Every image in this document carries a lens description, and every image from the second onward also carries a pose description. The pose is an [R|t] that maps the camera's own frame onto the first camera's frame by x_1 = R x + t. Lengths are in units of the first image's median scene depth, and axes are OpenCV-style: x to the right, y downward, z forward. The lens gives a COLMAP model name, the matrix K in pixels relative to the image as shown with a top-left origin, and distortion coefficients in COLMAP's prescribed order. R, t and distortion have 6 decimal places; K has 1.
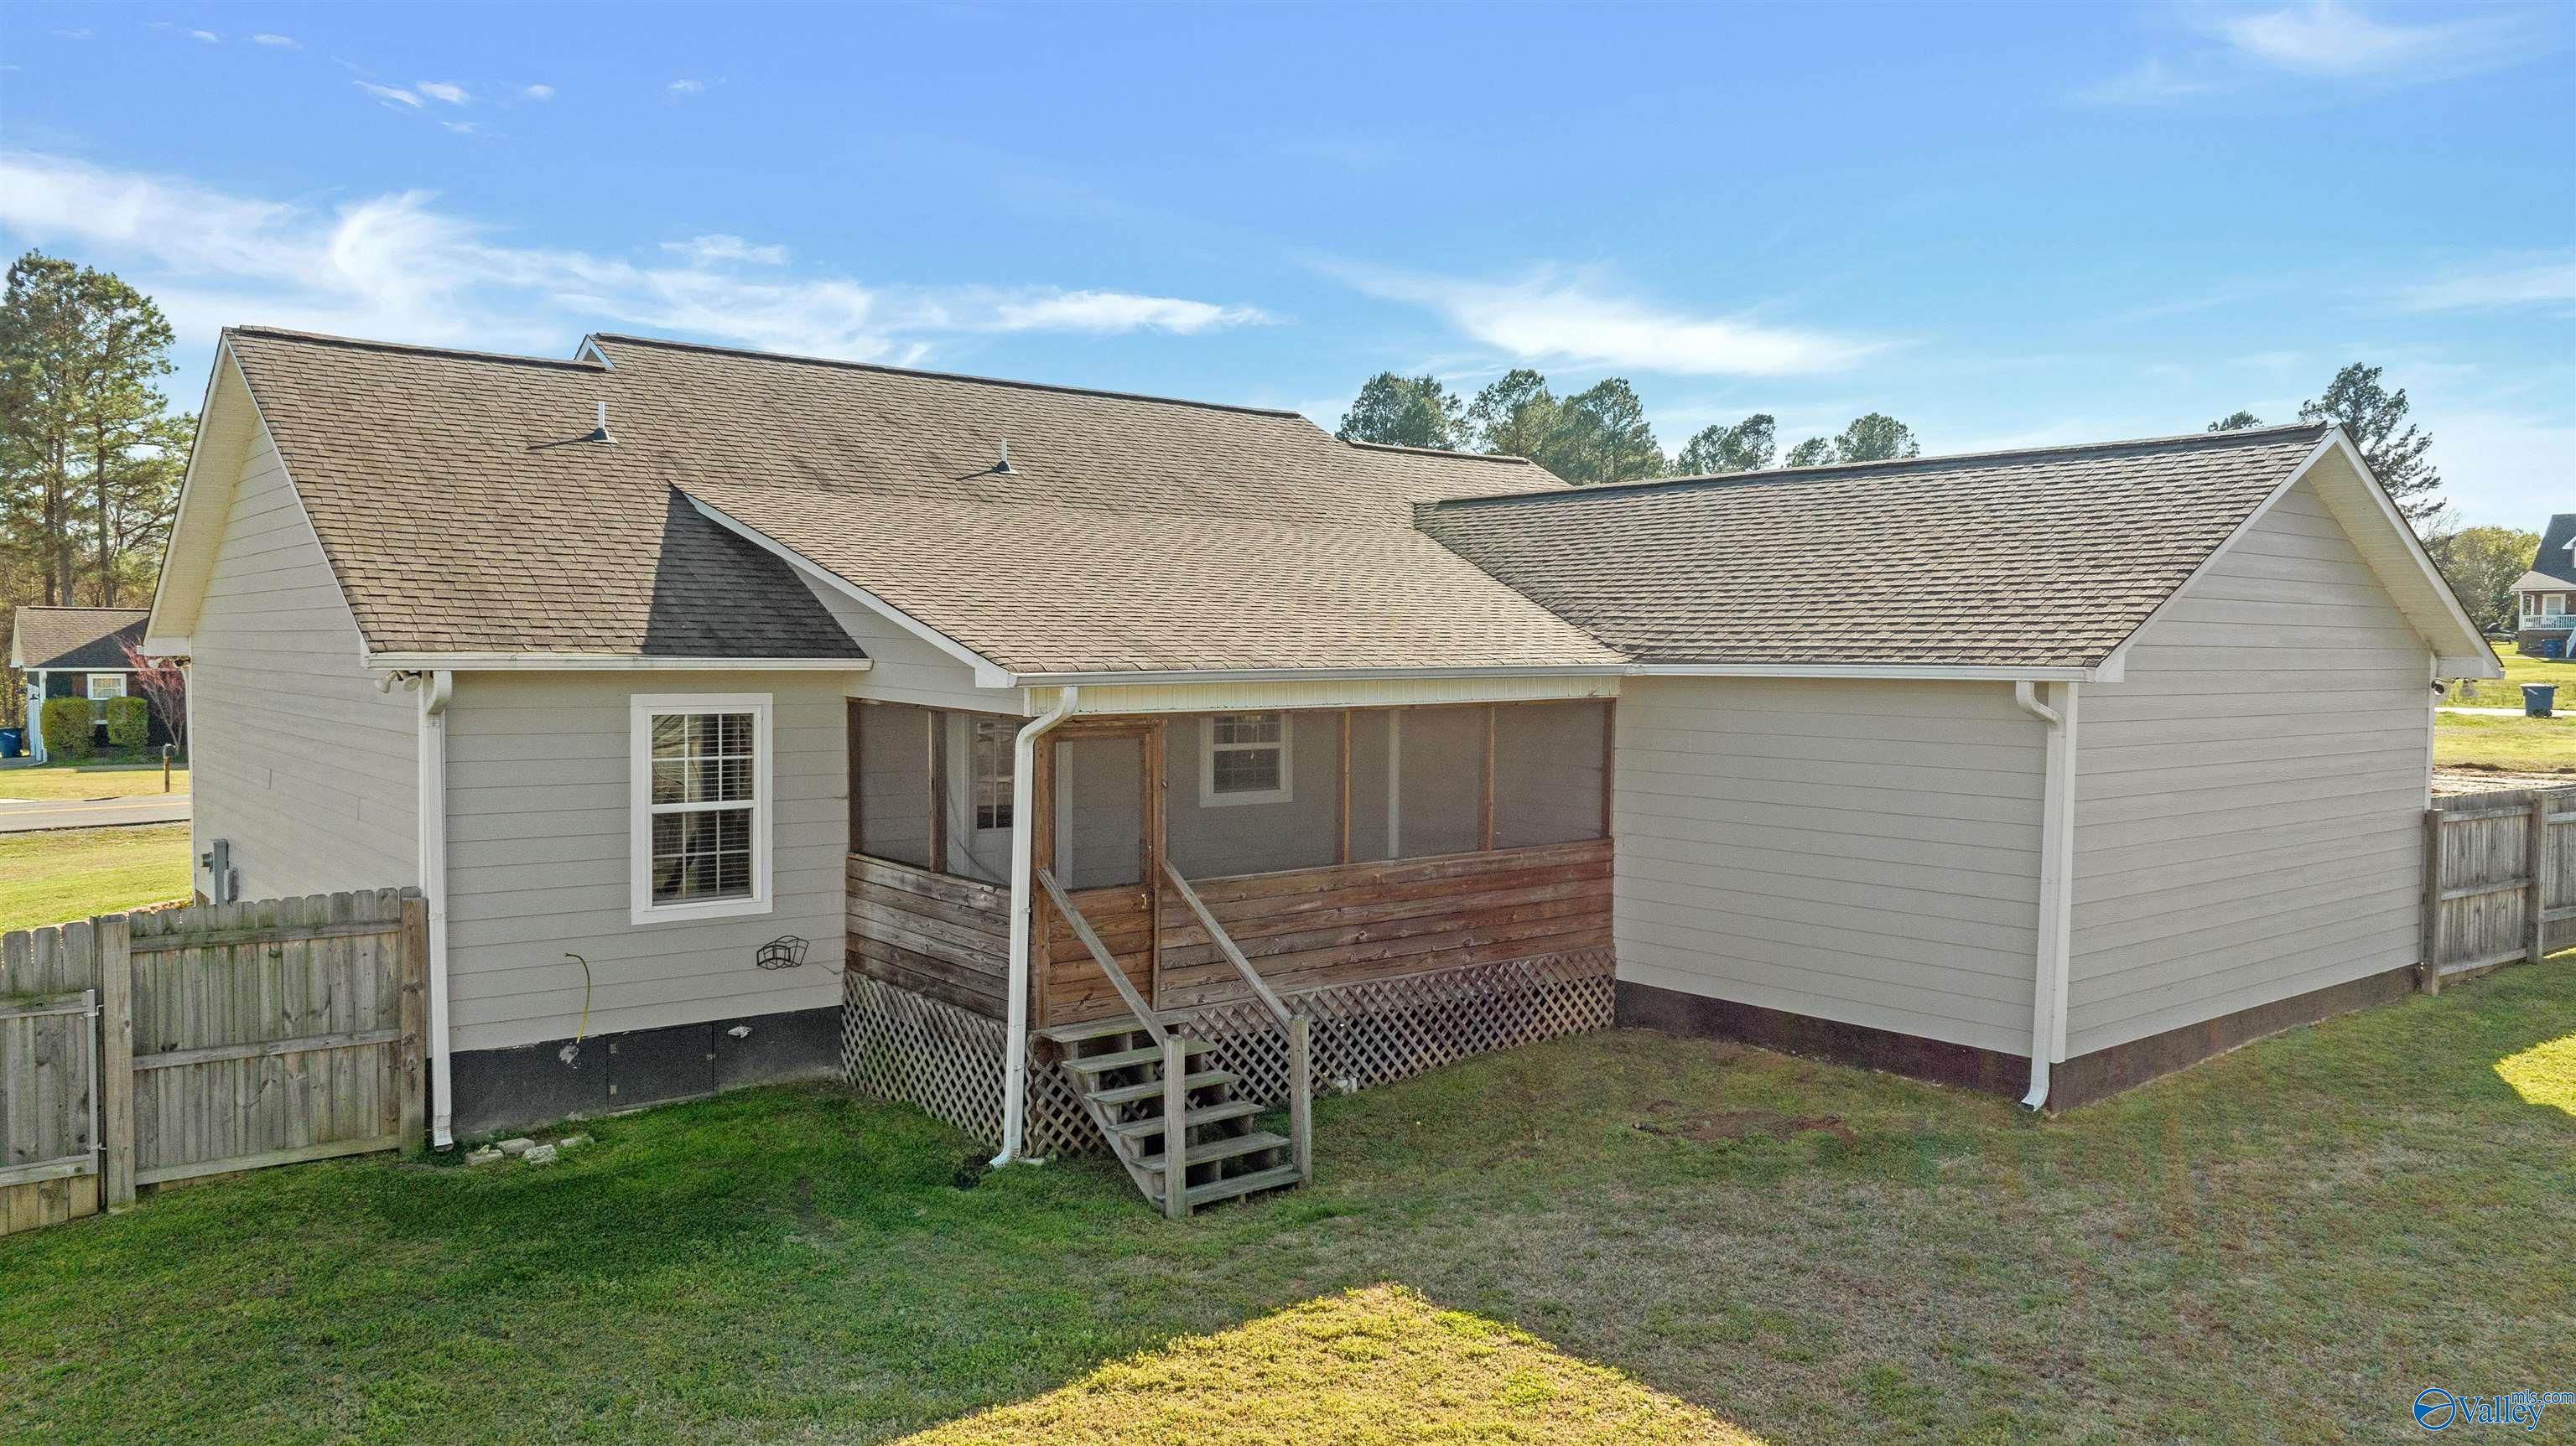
lens RADIAL K [[1820.0, 0, 1290.6], [0, 1820.0, 708.7], [0, 0, 1]] dist [-0.028595, 0.023582]
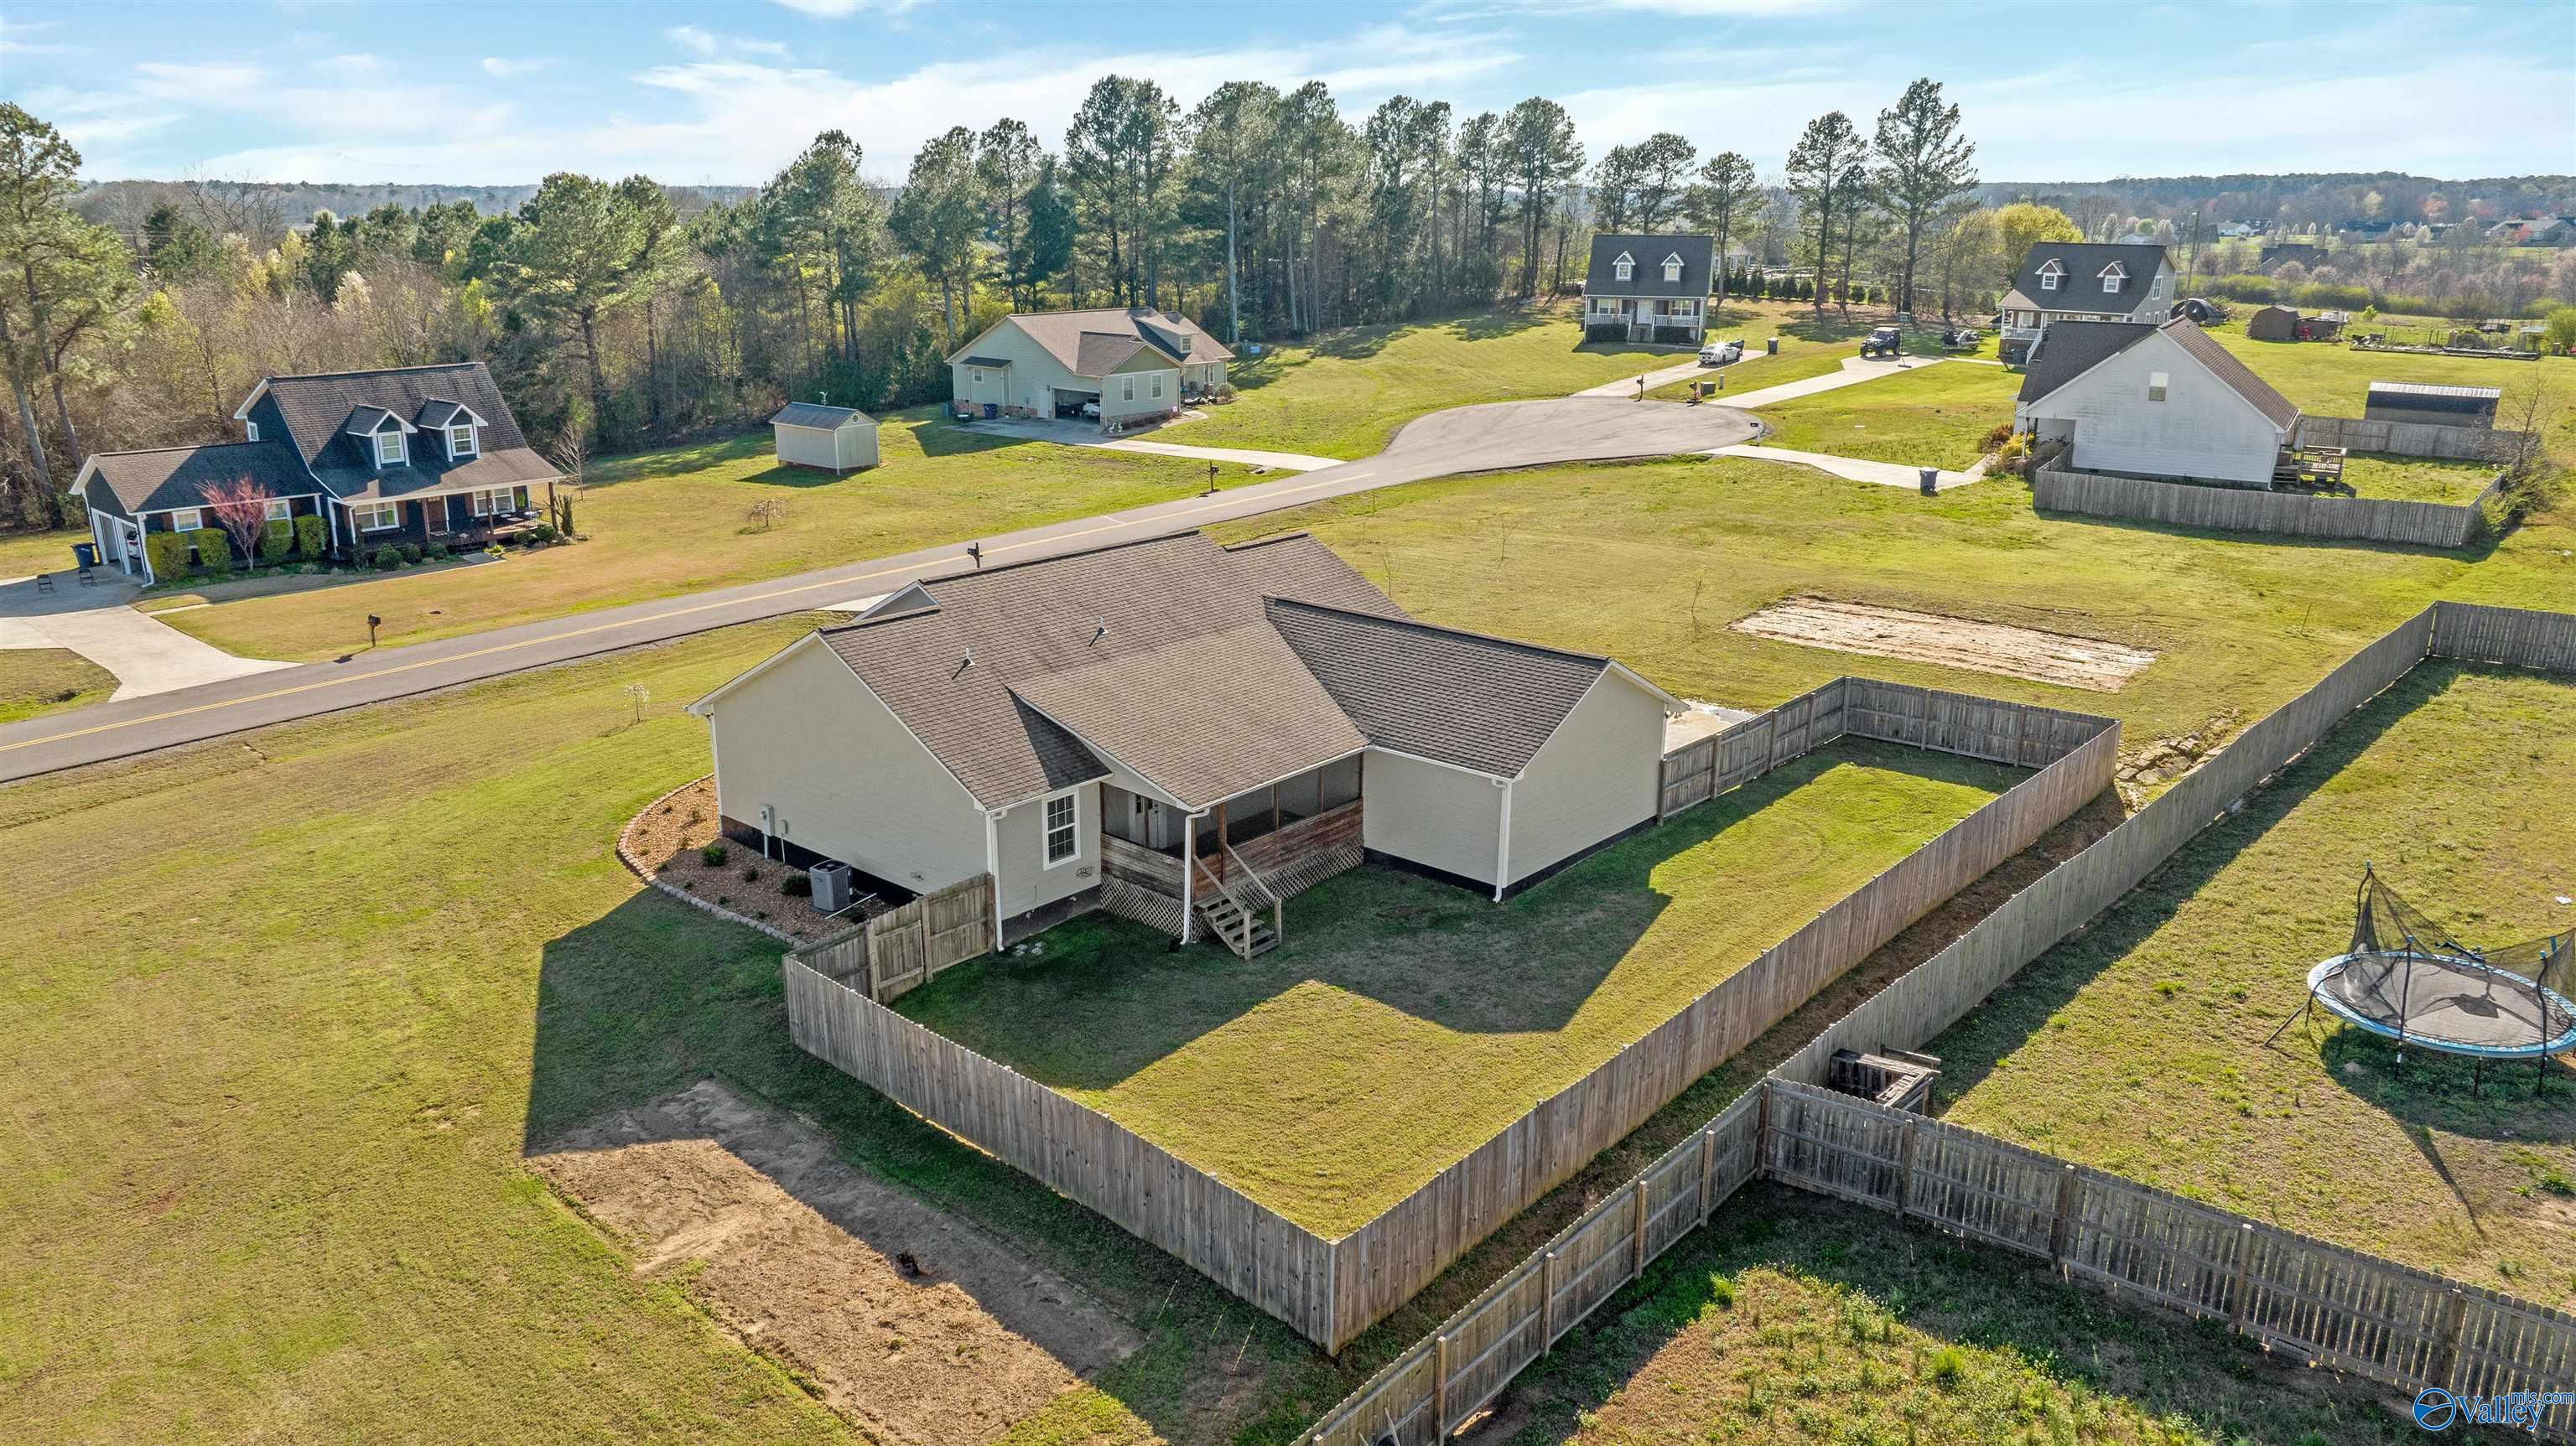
lens RADIAL K [[1789.9, 0, 1288.0], [0, 1789.9, 723.0], [0, 0, 1]] dist [0.001787, 0.000433]
pose [[0.985511, -0.051822, 0.161499, -0.416266], [0.010013, 0.968296, 0.249606, -0.816315], [-0.169314, -0.244373, 0.954785, -1.748736]]
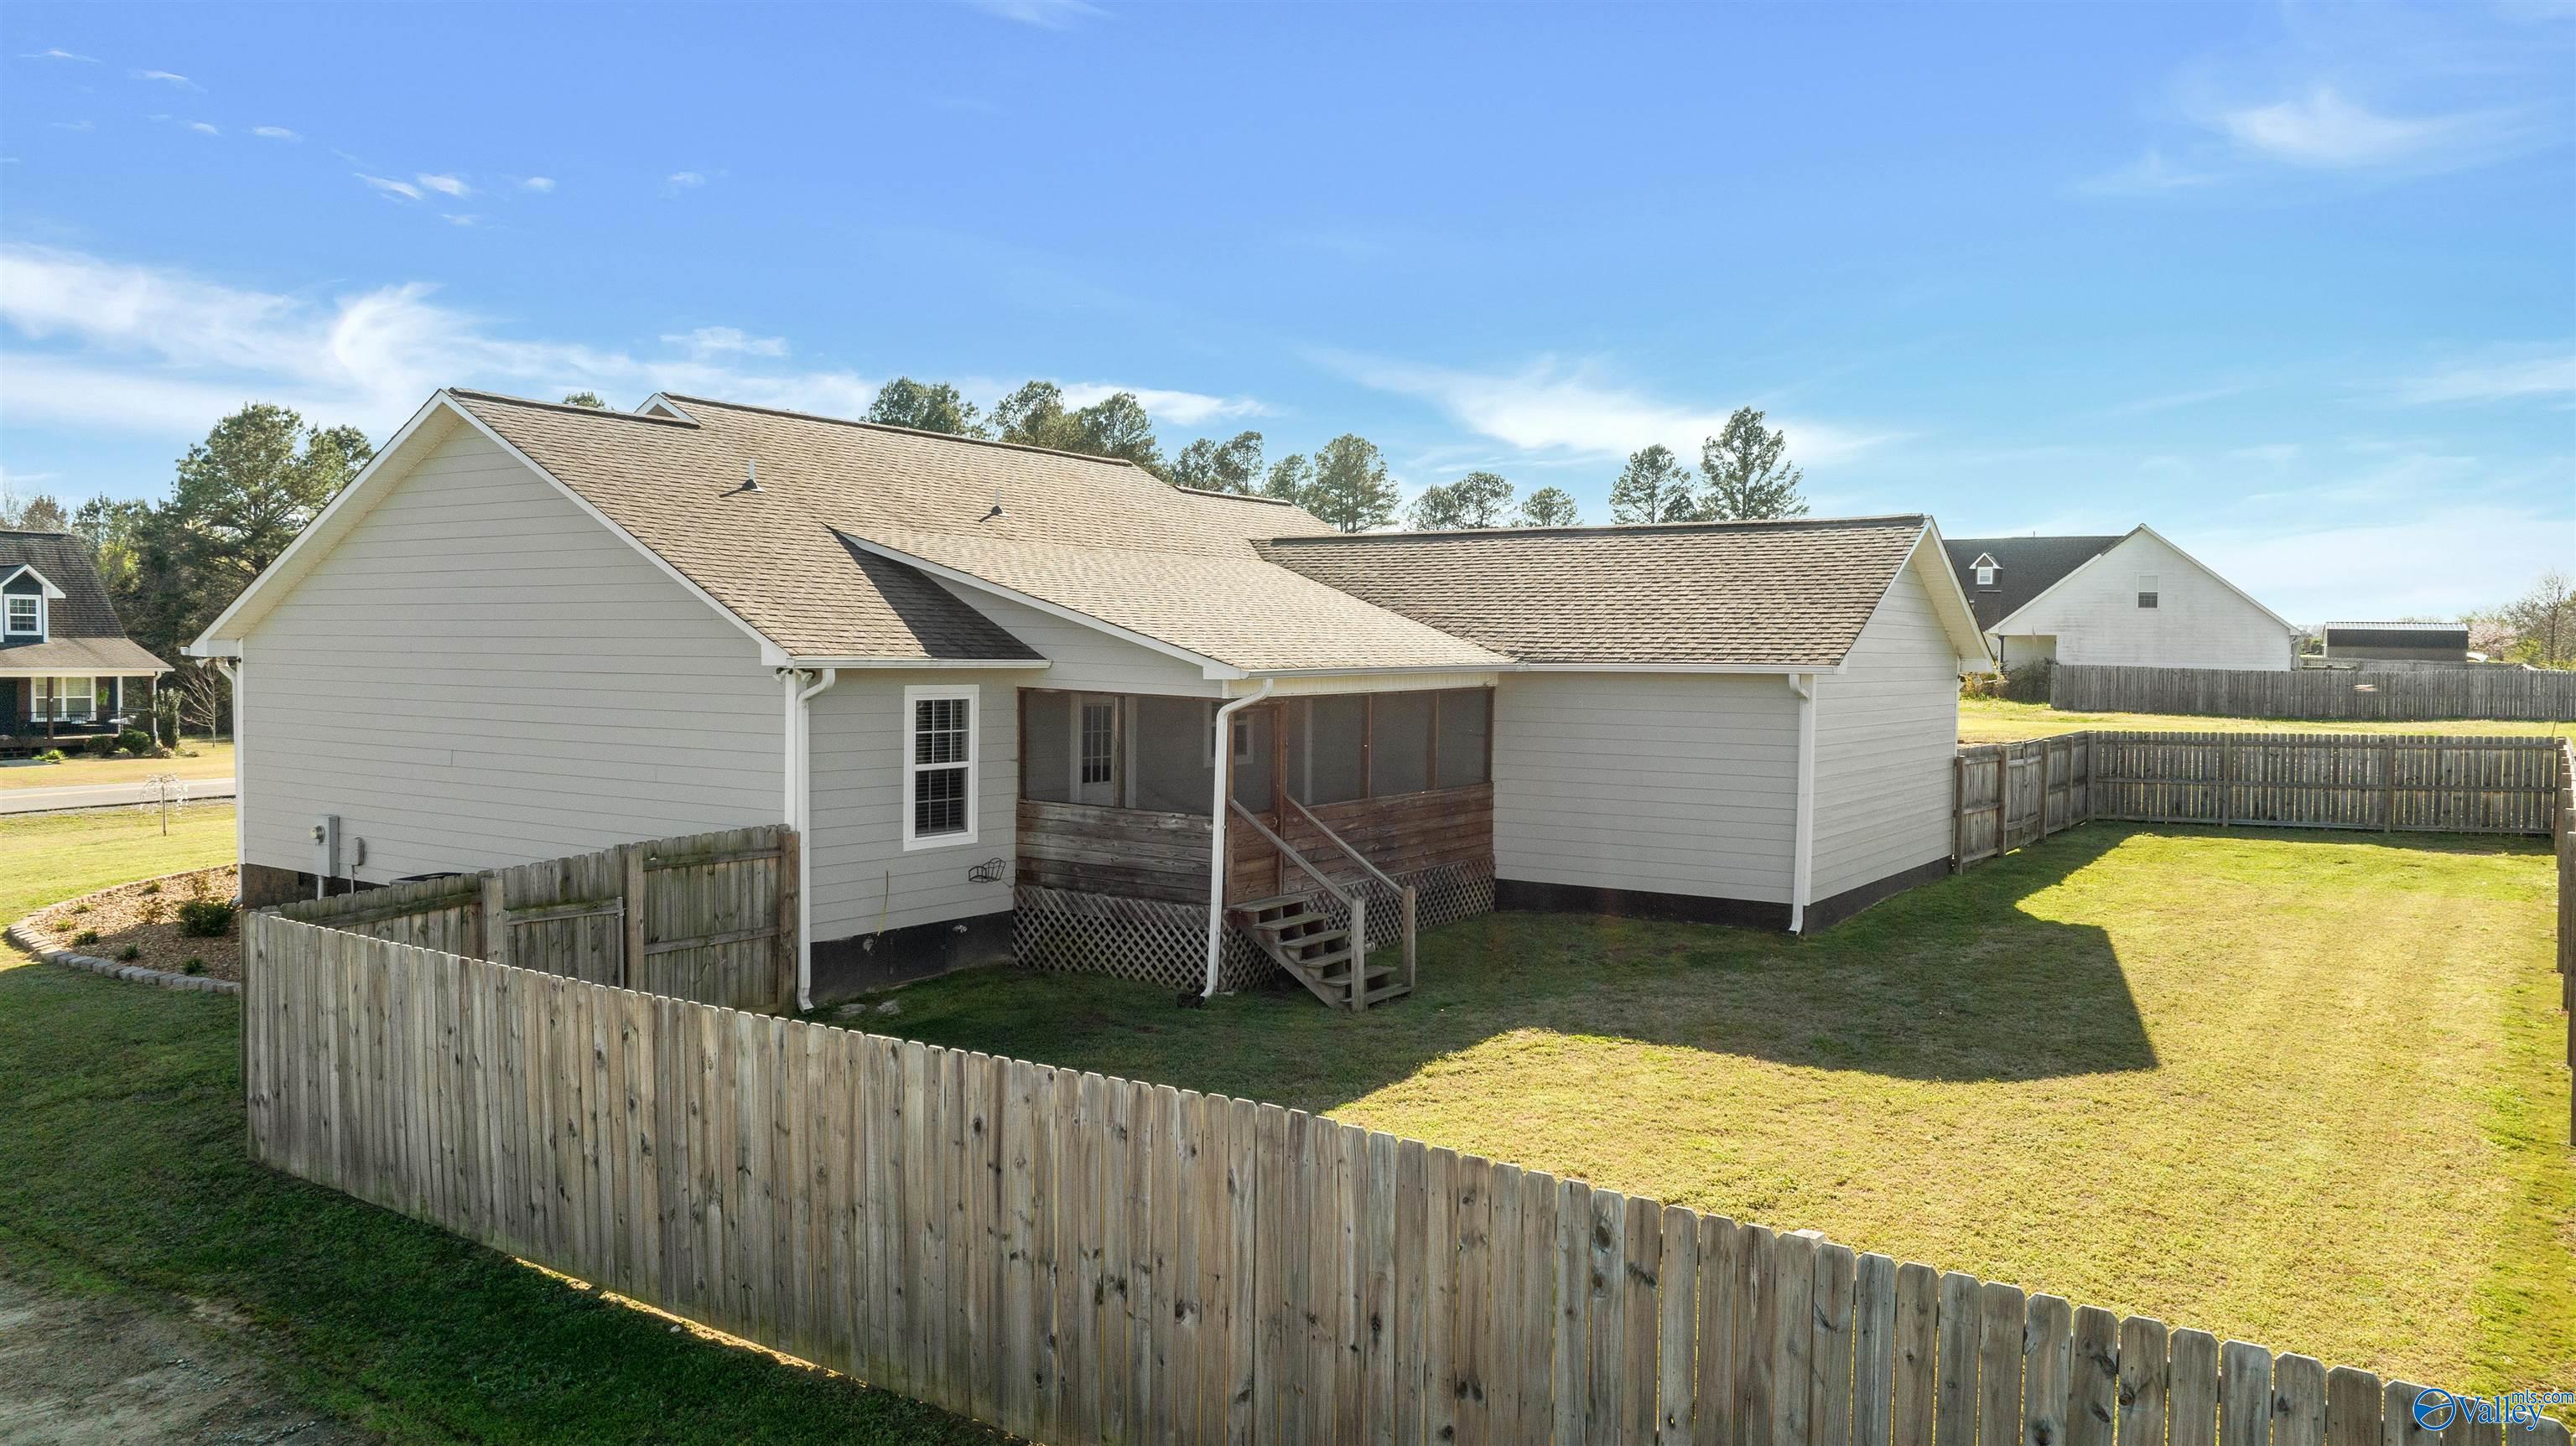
lens RADIAL K [[1810.6, 0, 1288.0], [0, 1810.6, 723.0], [0, 0, 1]] dist [-0.010911, -0.004020]
pose [[0.955247, -0.010296, 0.295629, -0.475274], [0.007792, 0.999923, 0.009646, 0.009253], [-0.295706, -0.006911, 0.955254, -0.399991]]
